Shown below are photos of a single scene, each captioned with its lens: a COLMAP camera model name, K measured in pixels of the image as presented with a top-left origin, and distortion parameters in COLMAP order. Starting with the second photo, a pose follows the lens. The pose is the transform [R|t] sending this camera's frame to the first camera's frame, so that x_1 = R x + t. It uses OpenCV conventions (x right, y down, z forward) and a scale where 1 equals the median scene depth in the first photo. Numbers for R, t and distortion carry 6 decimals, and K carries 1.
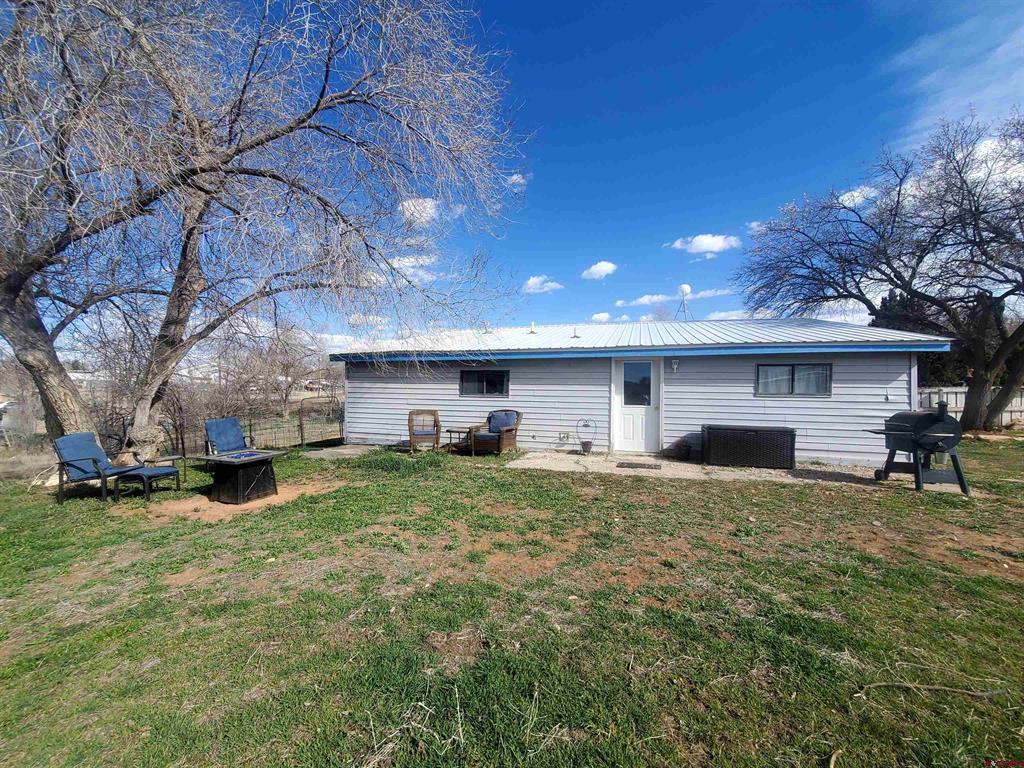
lens RADIAL K [[409.9, 0, 512.5], [0, 409.9, 382.8], [0, 0, 1]] dist [0.001646, 0.000089]
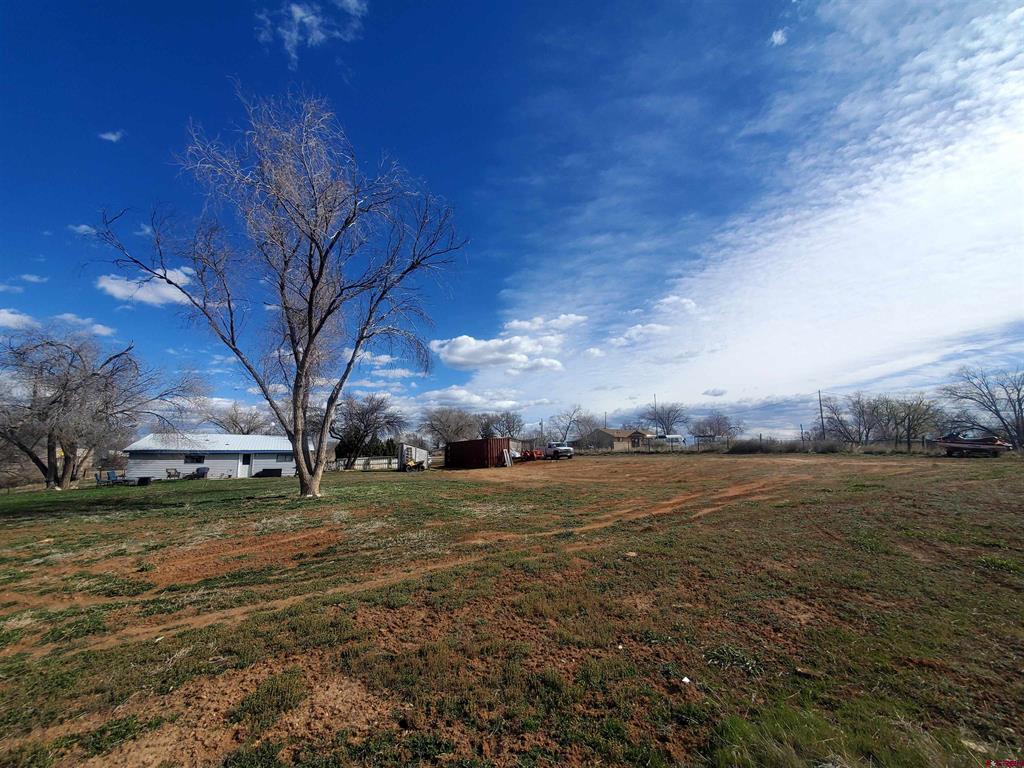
lens RADIAL K [[409.9, 0, 513.7], [0, 409.9, 386.3], [0, 0, 1]] dist [0.001646, 0.000089]
pose [[0.672651, 0.128537, 0.728710, -0.954110], [0.016358, 0.981974, -0.188310, 0.097125], [-0.739779, 0.138586, 0.658423, -3.675738]]
